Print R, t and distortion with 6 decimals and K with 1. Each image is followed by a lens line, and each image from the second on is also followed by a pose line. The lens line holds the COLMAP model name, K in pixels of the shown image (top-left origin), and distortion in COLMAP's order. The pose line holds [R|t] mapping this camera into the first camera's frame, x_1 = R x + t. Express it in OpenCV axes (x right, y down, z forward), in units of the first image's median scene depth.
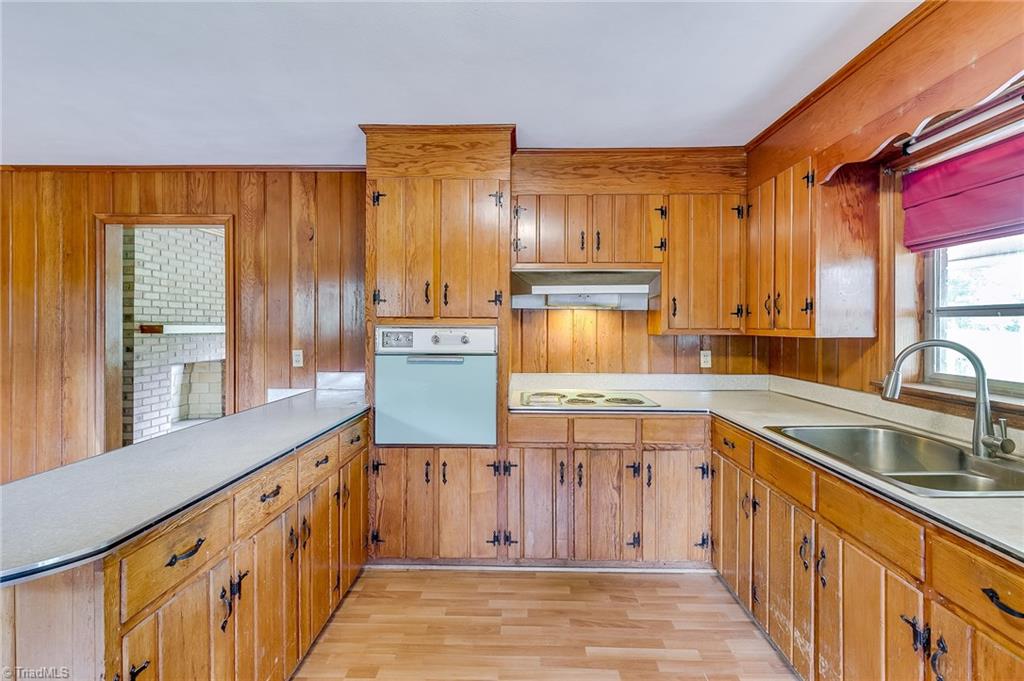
lens RADIAL K [[469.5, 0, 516.3], [0, 469.5, 324.3], [0, 0, 1]] dist [0.008354, -0.000619]
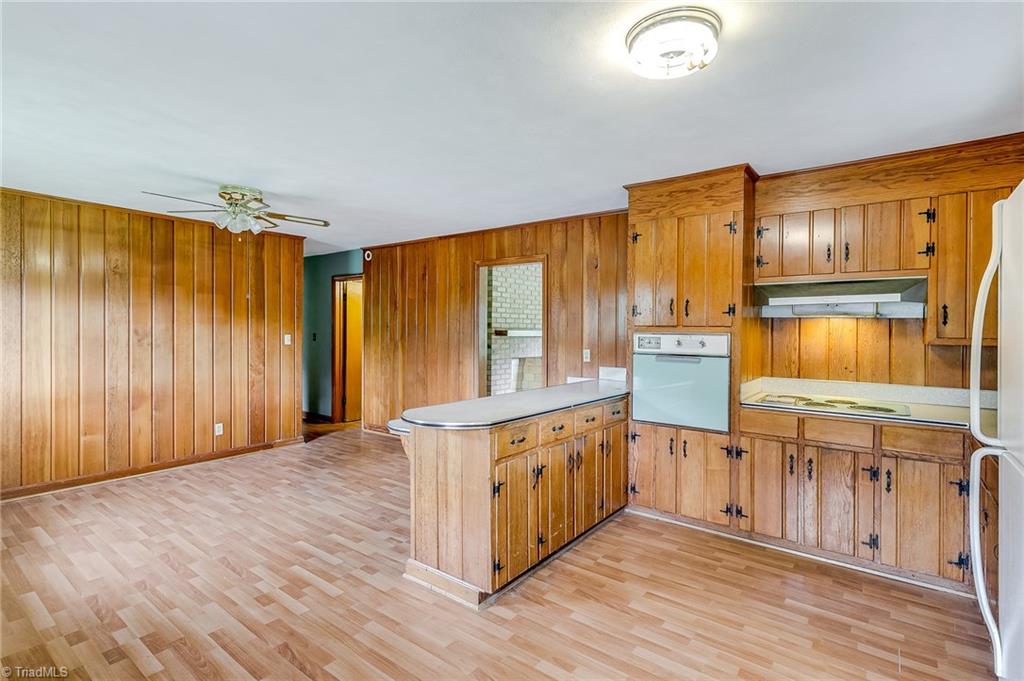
lens RADIAL K [[490.7, 0, 512.1], [0, 490.7, 331.9], [0, 0, 1]] dist [0.000734, -0.000228]
pose [[0.807843, 0.008660, -0.589335, 0.244703], [-0.006507, 0.999962, 0.005773, -0.003749], [0.589362, -0.000829, 0.807868, -0.339465]]
